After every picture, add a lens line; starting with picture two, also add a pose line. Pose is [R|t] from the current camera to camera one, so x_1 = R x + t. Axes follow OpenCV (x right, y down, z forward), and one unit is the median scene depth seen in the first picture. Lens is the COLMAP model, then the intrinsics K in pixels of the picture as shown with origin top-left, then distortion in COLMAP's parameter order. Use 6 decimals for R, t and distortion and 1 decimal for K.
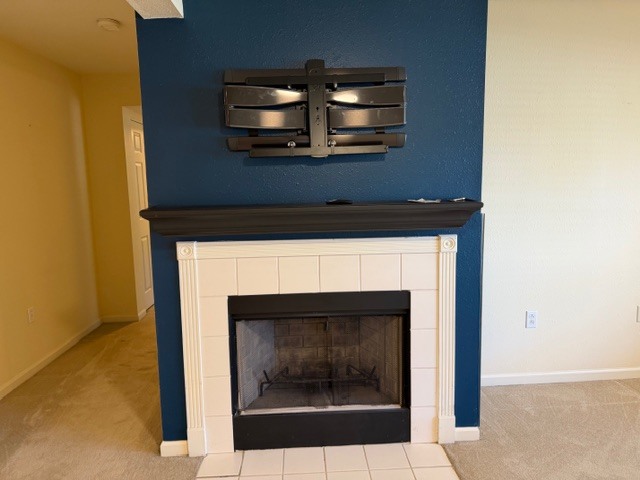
lens RADIAL K [[450.7, 0, 319.1], [0, 450.7, 236.5], [0, 0, 1]] dist [0.041299, -0.046697]
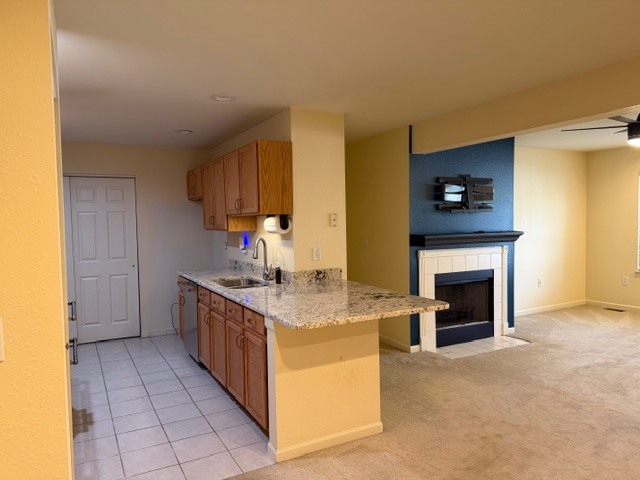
lens RADIAL K [[450.7, 0, 320.0], [0, 450.7, 235.8], [0, 0, 1]] dist [0.041299, -0.046697]
pose [[0.902419, -0.010638, 0.430728, -1.625461], [0.052463, 0.994970, -0.085342, 0.099855], [-0.427653, 0.099611, 0.898438, -0.758701]]
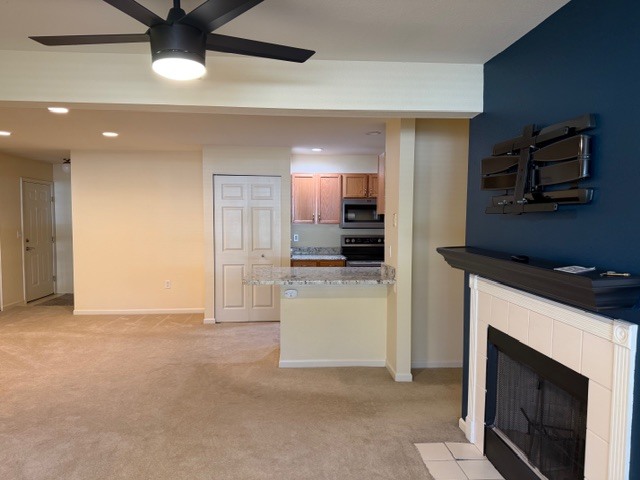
lens RADIAL K [[450.7, 0, 319.7], [0, 450.7, 241.9], [0, 0, 1]] dist [0.041299, -0.046697]
pose [[0.029144, 0.078047, -0.996524, 0.972292], [-0.136593, 0.987906, 0.073377, -0.115723], [0.990198, 0.133980, 0.039453, 0.451801]]
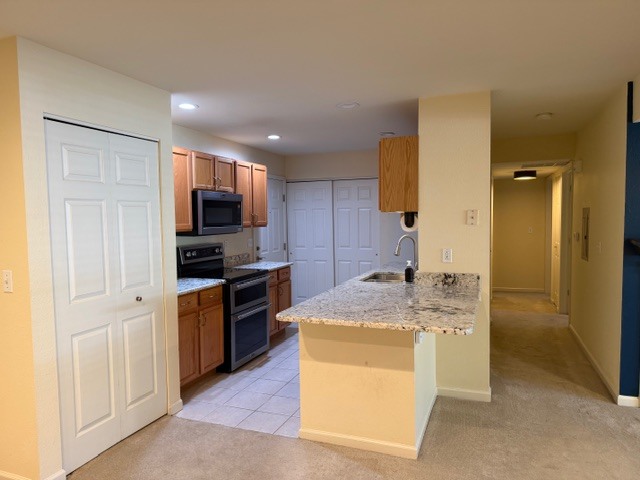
lens RADIAL K [[450.7, 0, 319.6], [0, 450.7, 239.3], [0, 0, 1]] dist [0.041299, -0.046697]
pose [[0.913830, 0.028598, -0.405088, -0.654695], [-0.055530, 0.996947, -0.054887, 0.075376], [0.402281, 0.072652, 0.912629, -0.805802]]
